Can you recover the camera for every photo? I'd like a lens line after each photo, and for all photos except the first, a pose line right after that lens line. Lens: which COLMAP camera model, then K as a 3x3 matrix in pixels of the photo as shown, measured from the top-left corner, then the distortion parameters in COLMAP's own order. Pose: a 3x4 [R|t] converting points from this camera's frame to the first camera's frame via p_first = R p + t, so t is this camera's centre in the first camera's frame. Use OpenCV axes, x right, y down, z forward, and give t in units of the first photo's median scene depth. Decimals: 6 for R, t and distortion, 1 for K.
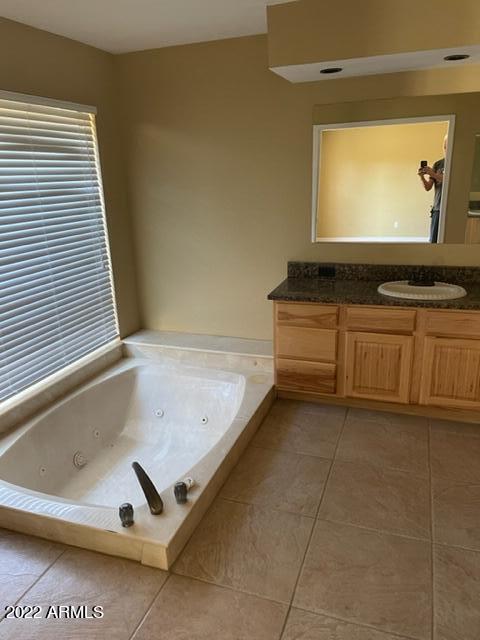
lens RADIAL K [[484.5, 0, 240.0], [0, 484.5, 320.0], [0, 0, 1]] dist [0.108056, -0.133576]
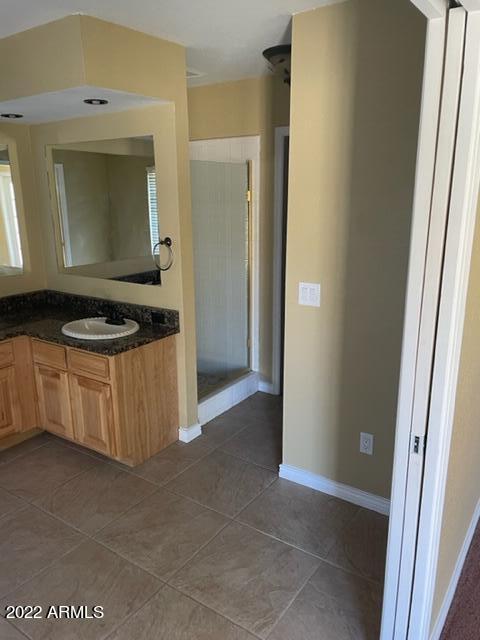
lens RADIAL K [[476.6, 0, 240.0], [0, 476.6, 320.0], [0, 0, 1]] dist [0.104431, -0.121133]
pose [[0.264167, -0.210201, 0.941292, -0.316304], [0.281130, 0.950363, 0.133330, -0.050835], [-0.922595, 0.229404, 0.310148, 0.155159]]
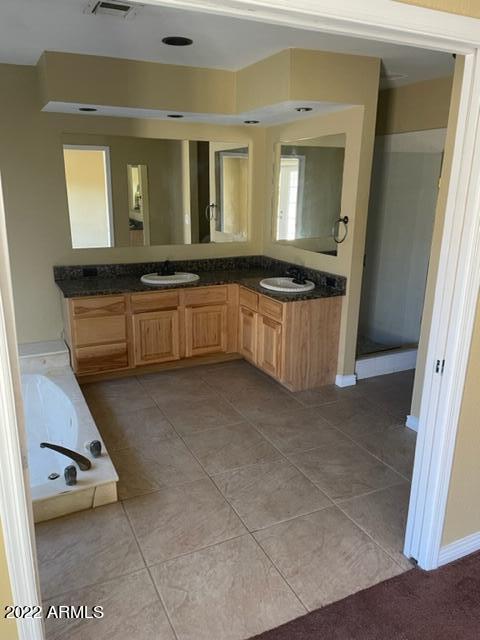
lens RADIAL K [[476.6, 0, 240.0], [0, 476.6, 320.0], [0, 0, 1]] dist [0.104431, -0.121133]
pose [[0.700425, -0.155805, 0.696513, -0.461623], [0.178533, 0.983105, 0.040378, 0.037388], [-0.691036, 0.096069, 0.716407, -0.096189]]
